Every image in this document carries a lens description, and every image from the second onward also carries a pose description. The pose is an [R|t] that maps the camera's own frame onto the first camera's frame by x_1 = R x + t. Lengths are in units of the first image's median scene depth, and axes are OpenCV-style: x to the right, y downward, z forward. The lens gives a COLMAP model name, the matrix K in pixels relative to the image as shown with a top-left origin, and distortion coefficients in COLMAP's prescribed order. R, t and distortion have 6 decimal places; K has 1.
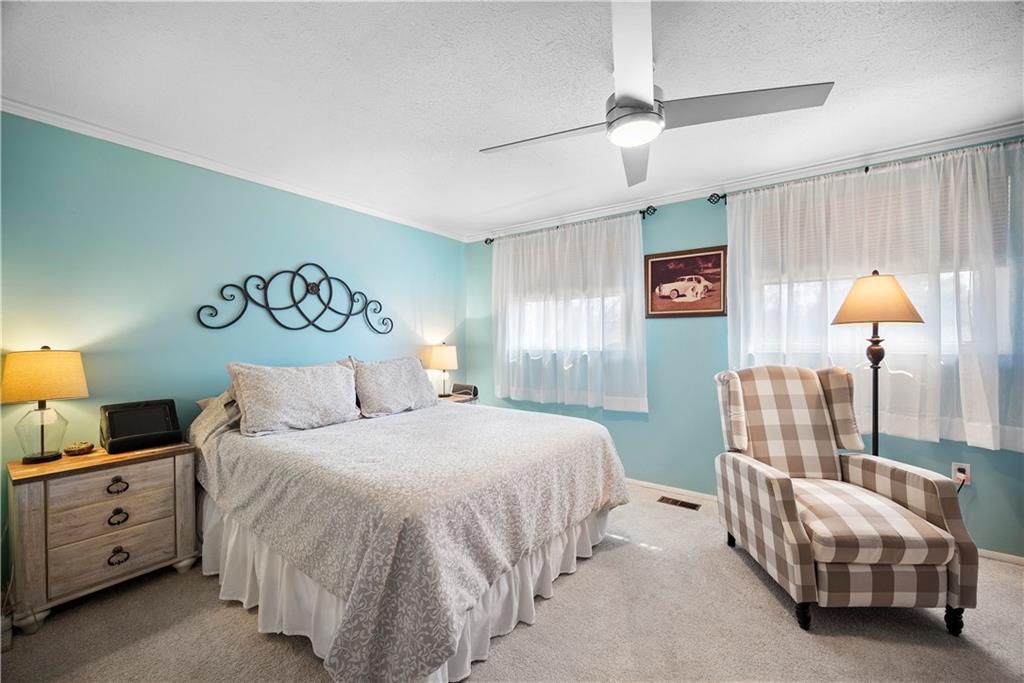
lens RADIAL K [[404.1, 0, 514.1], [0, 404.1, 343.8], [0, 0, 1]] dist [0.000036, -0.000119]
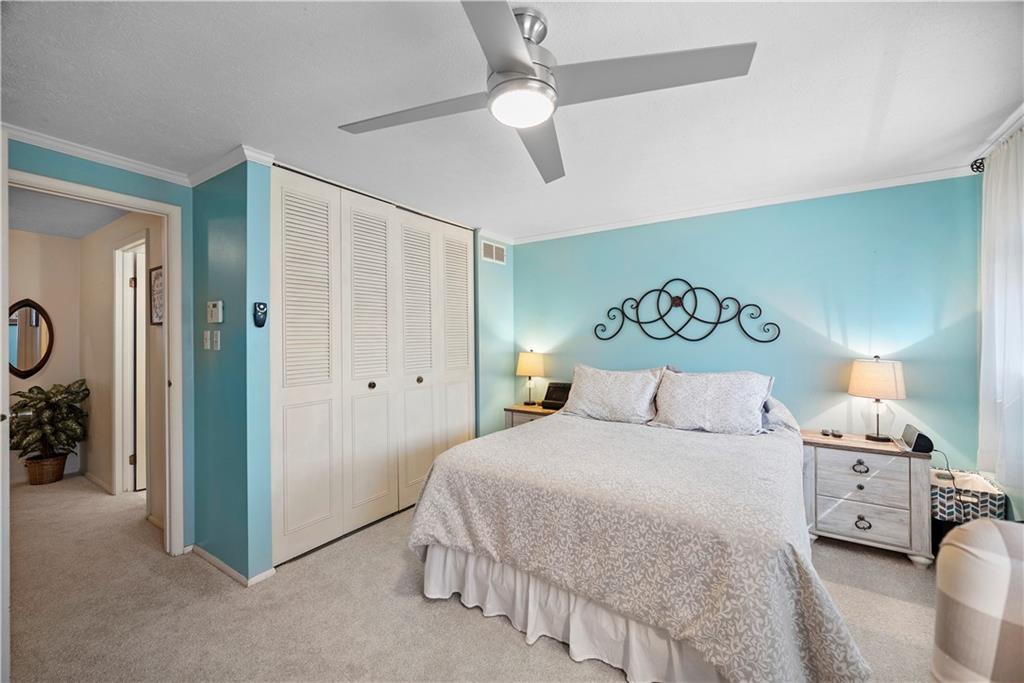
lens RADIAL K [[408.2, 0, 513.2], [0, 408.2, 344.0], [0, 0, 1]] dist [-0.001156, -0.000377]
pose [[0.045591, 0.015794, -0.998835, 0.601954], [-0.006993, 0.999856, 0.015491, -0.037014], [0.998936, 0.006279, 0.045695, 0.526260]]
